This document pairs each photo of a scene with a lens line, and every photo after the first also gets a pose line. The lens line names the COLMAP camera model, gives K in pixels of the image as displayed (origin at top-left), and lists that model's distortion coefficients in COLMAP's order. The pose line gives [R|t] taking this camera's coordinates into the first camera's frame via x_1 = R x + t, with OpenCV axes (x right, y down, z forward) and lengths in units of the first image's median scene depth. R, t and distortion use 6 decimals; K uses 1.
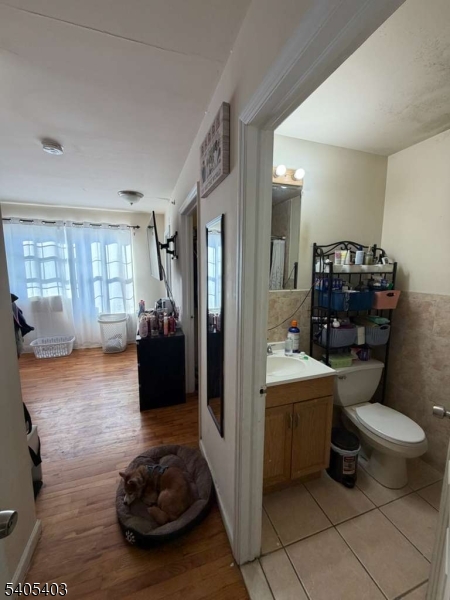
lens RADIAL K [[238.3, 0, 225.6], [0, 238.3, 297.7], [0, 0, 1]] dist [-0.001892, 0.000966]
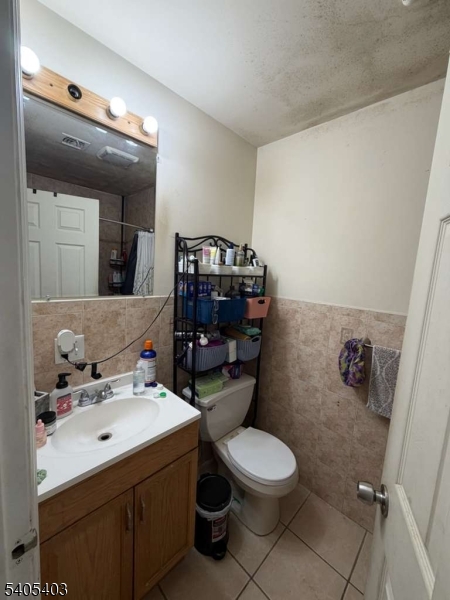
lens RADIAL K [[238.3, 0, 224.1], [0, 238.3, 299.2], [0, 0, 1]] dist [-0.001892, 0.000966]
pose [[0.890834, -0.007158, 0.454272, 0.170255], [0.006434, 0.999974, 0.003139, -0.025068], [-0.454283, 0.000126, 0.890858, 0.279486]]
